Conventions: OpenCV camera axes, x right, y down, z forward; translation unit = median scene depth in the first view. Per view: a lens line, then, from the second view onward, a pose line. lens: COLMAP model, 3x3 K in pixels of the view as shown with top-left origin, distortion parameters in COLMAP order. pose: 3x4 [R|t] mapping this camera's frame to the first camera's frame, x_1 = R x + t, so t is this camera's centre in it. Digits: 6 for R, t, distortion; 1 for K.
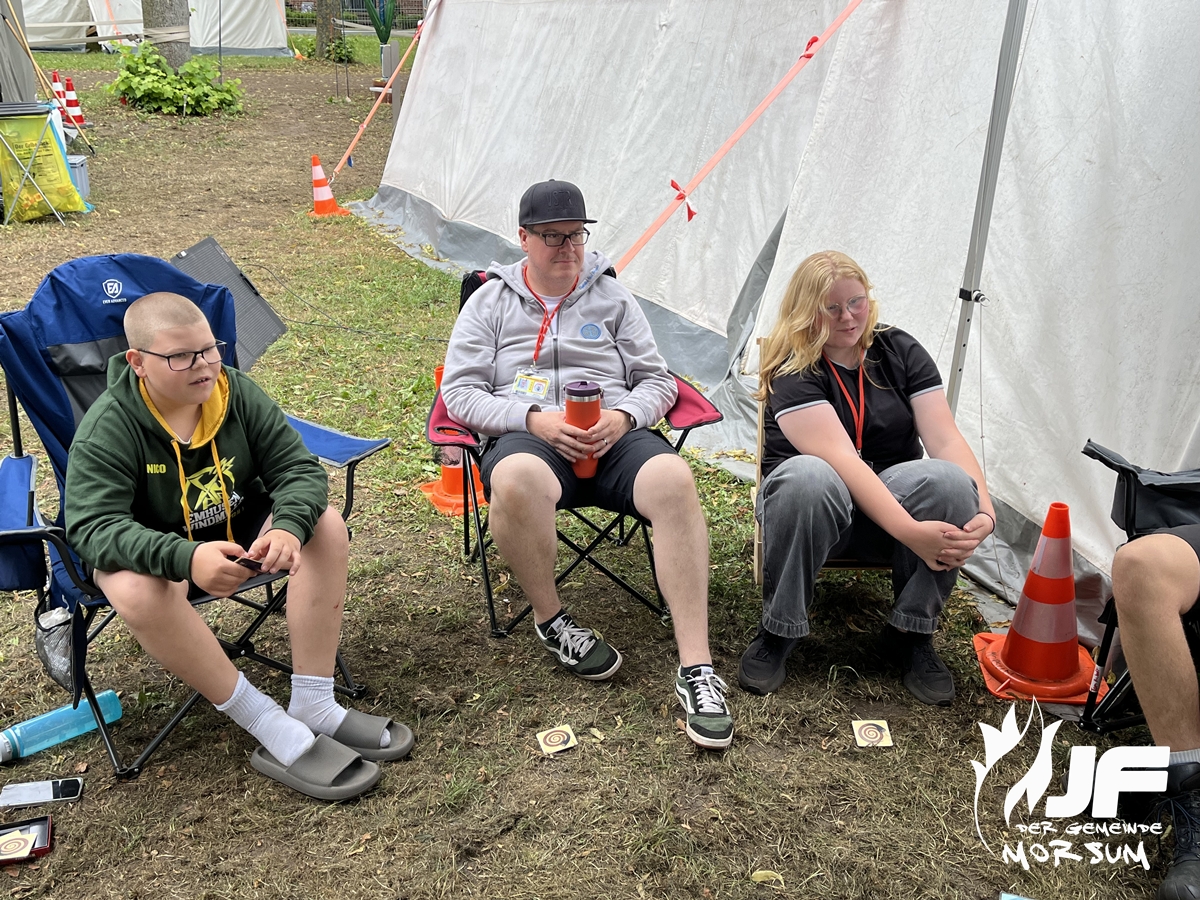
lens RADIAL K [[1126.9, 0, 621.6], [0, 1126.9, 457.5], [0, 0, 1]] dist [0.035111, 0.000000]
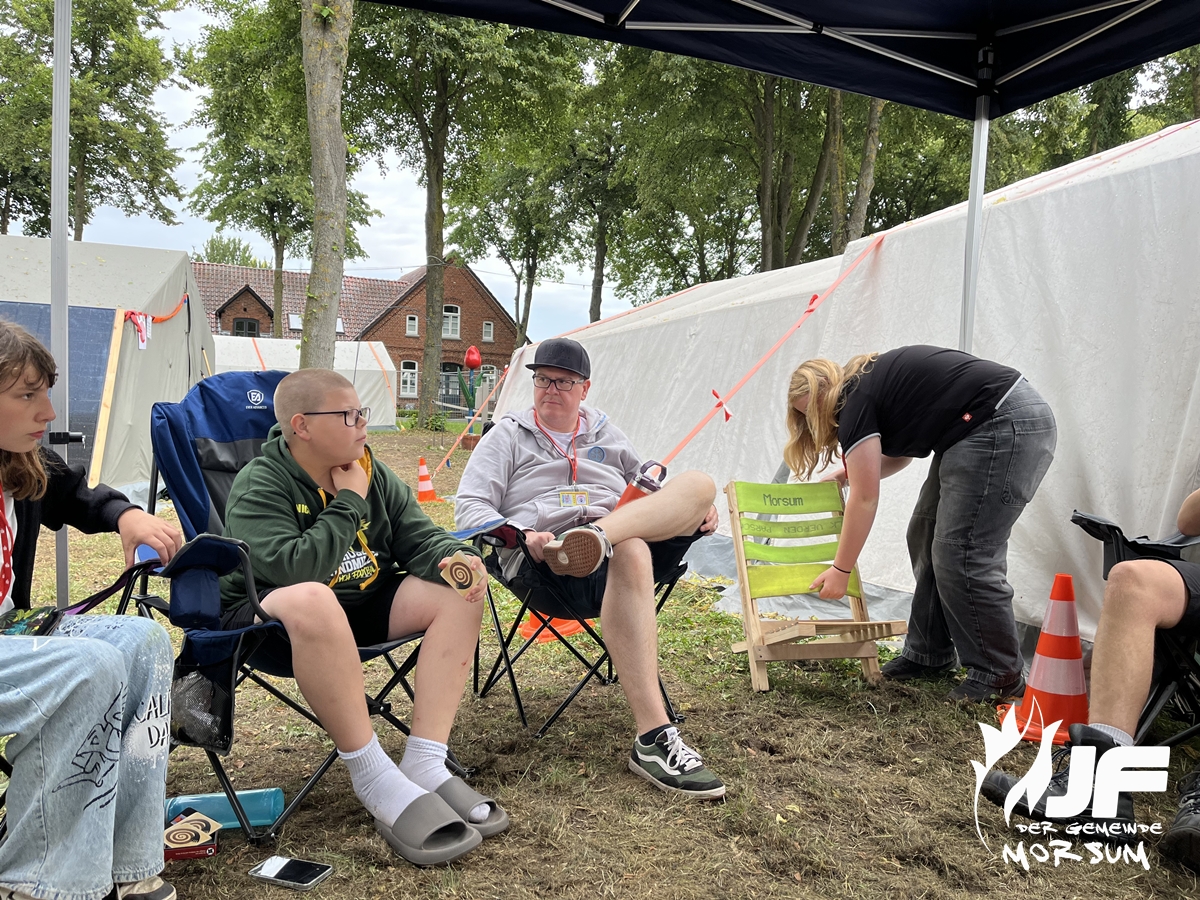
lens RADIAL K [[905.4, 0, 595.0], [0, 905.4, 445.7], [0, 0, 1]] dist [0.073957, -0.096115]
pose [[0.998847, 0.003460, -0.047881, -0.050147], [-0.019399, 0.941430, -0.336651, 0.206514], [0.043911, 0.337192, 0.940411, 0.011813]]
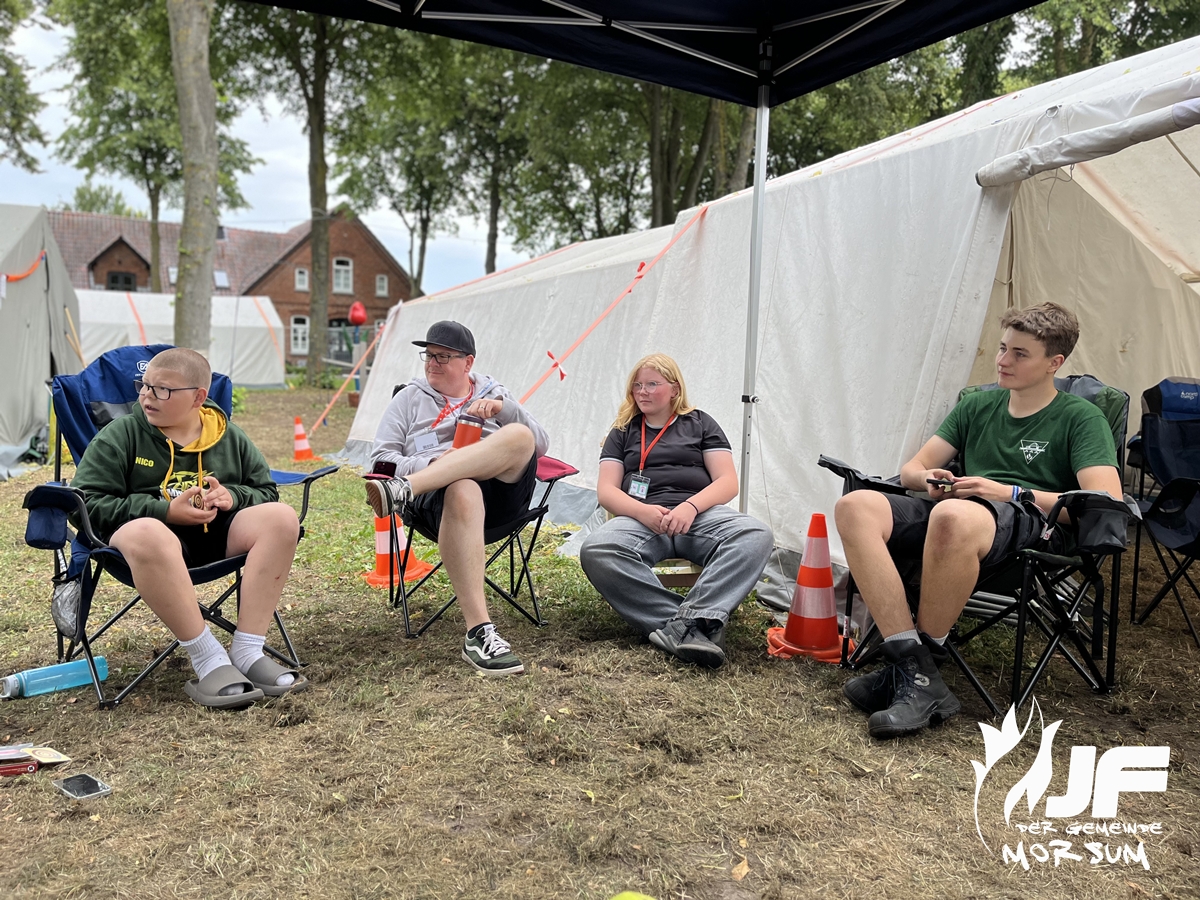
lens RADIAL K [[905.4, 0, 588.2], [0, 905.4, 443.8], [0, 0, 1]] dist [0.073957, -0.096115]
pose [[0.998651, -0.011777, 0.050578, 0.041716], [0.026042, 0.956200, -0.291554, 0.235615], [-0.044929, 0.292478, 0.955216, -0.078562]]
